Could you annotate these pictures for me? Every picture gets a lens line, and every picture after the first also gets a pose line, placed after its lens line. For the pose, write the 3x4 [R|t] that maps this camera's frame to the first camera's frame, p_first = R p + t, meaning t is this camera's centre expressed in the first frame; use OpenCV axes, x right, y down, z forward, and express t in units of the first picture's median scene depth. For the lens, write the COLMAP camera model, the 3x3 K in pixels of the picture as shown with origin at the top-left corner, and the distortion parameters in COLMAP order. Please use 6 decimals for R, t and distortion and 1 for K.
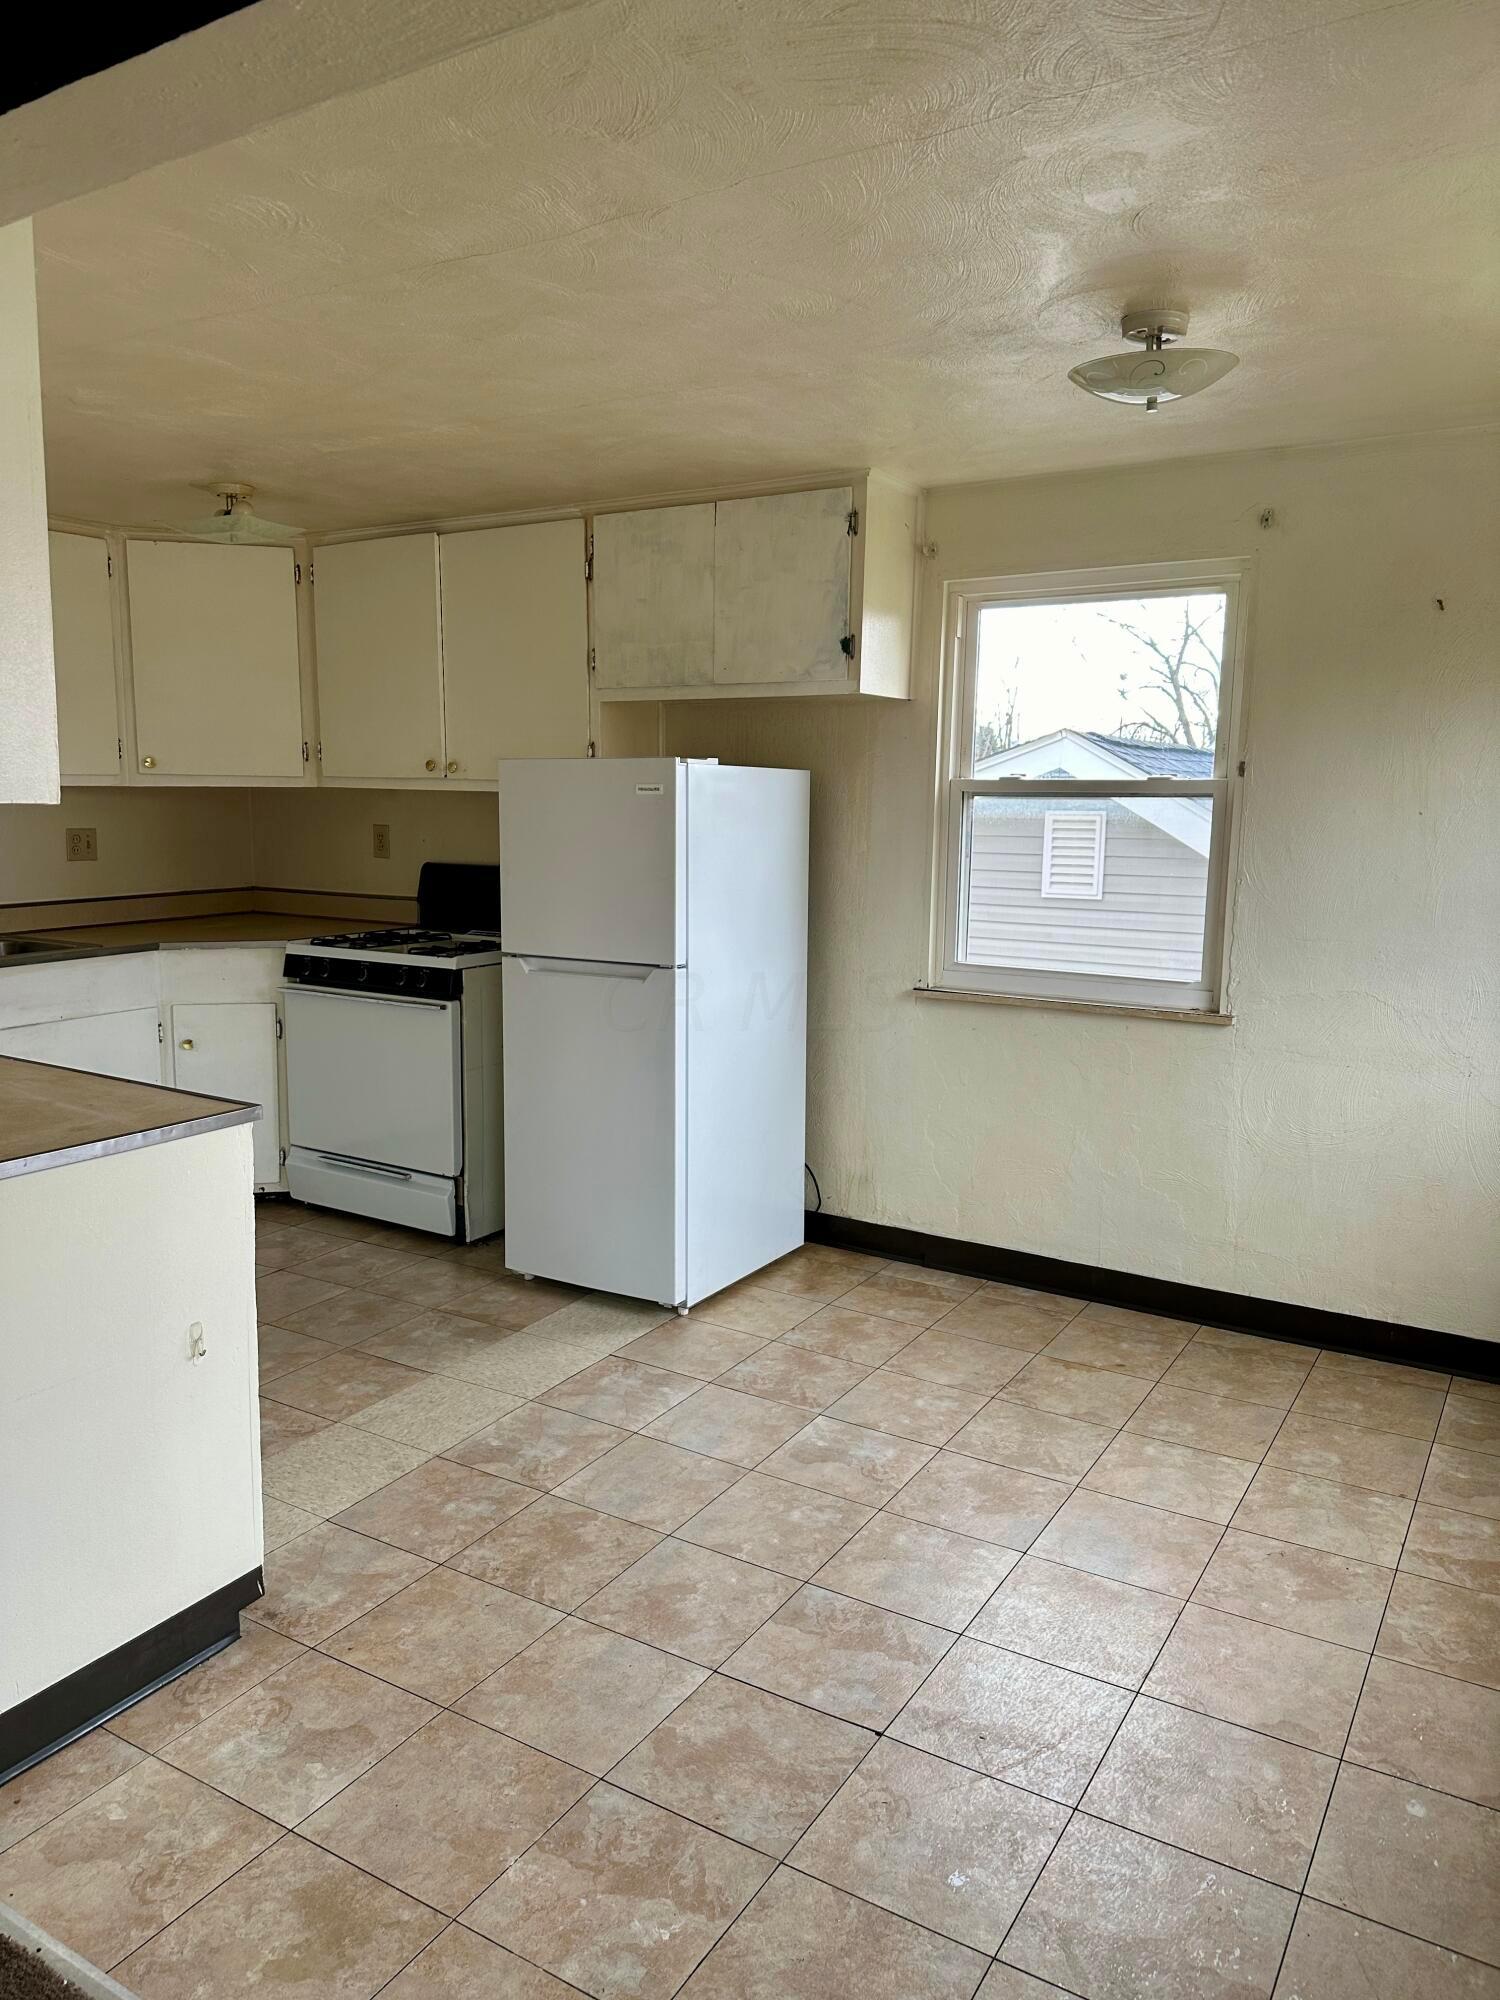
lens RADIAL K [[1426.5, 0, 766.0], [0, 1426.5, 1001.2], [0, 0, 1]] dist [0.049169, -0.050958]
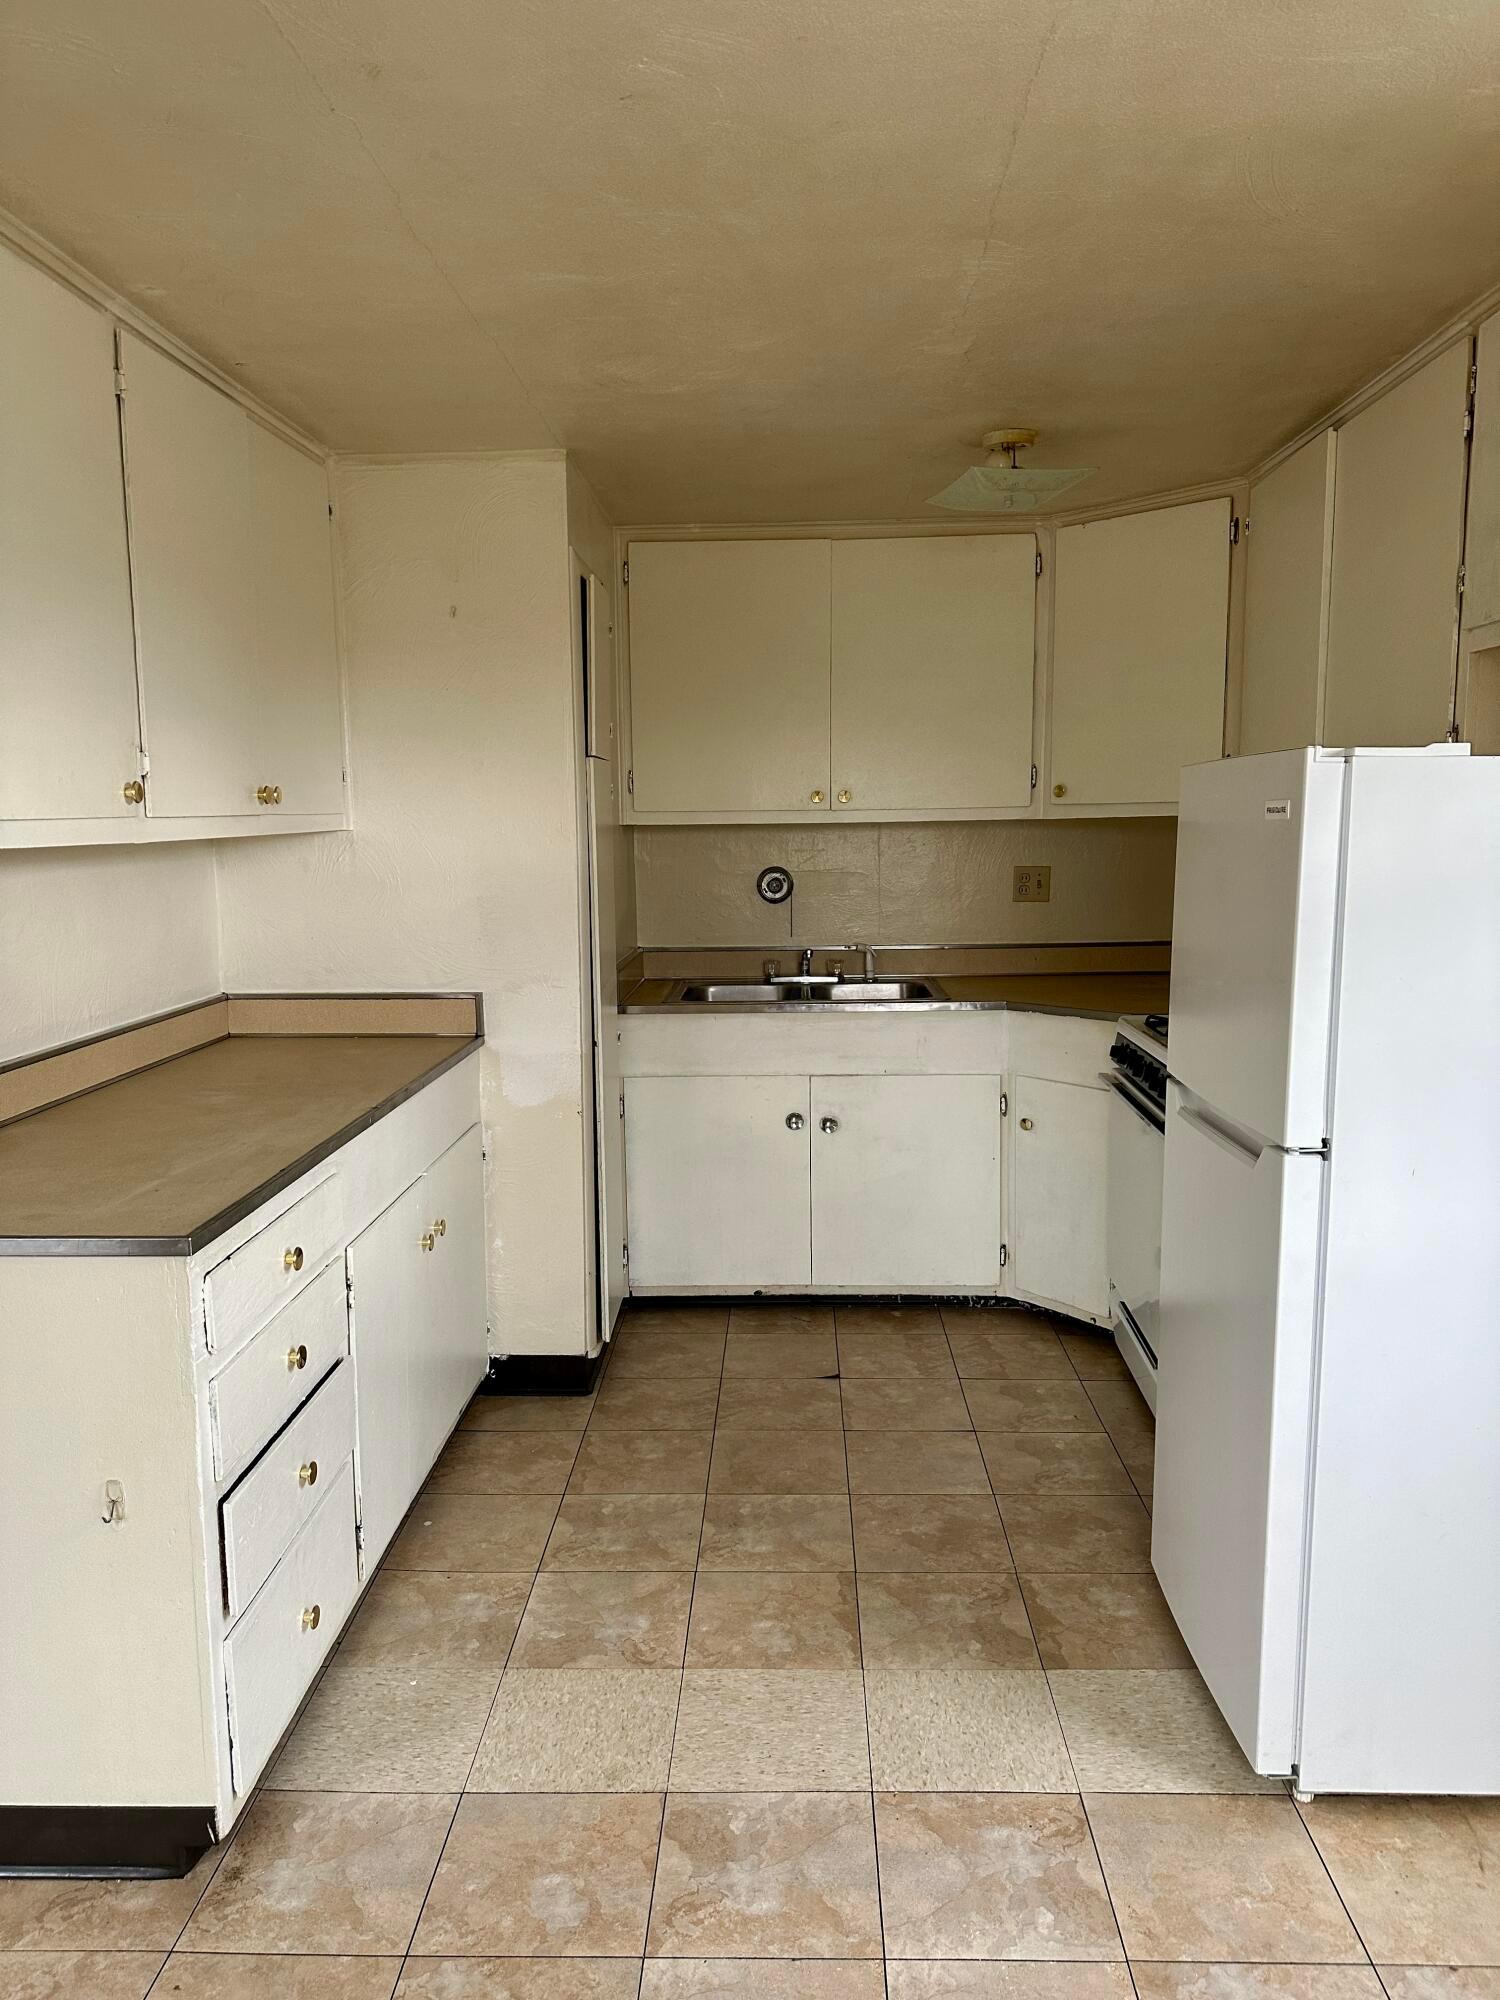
lens RADIAL K [[1426.5, 0, 766.0], [0, 1426.5, 1001.2], [0, 0, 1]] dist [0.049169, -0.050958]
pose [[0.491114, 0.101800, -0.865126, 0.294075], [-0.124448, 0.991160, 0.045983, -0.077082], [0.862160, 0.085081, 0.499441, 0.573261]]
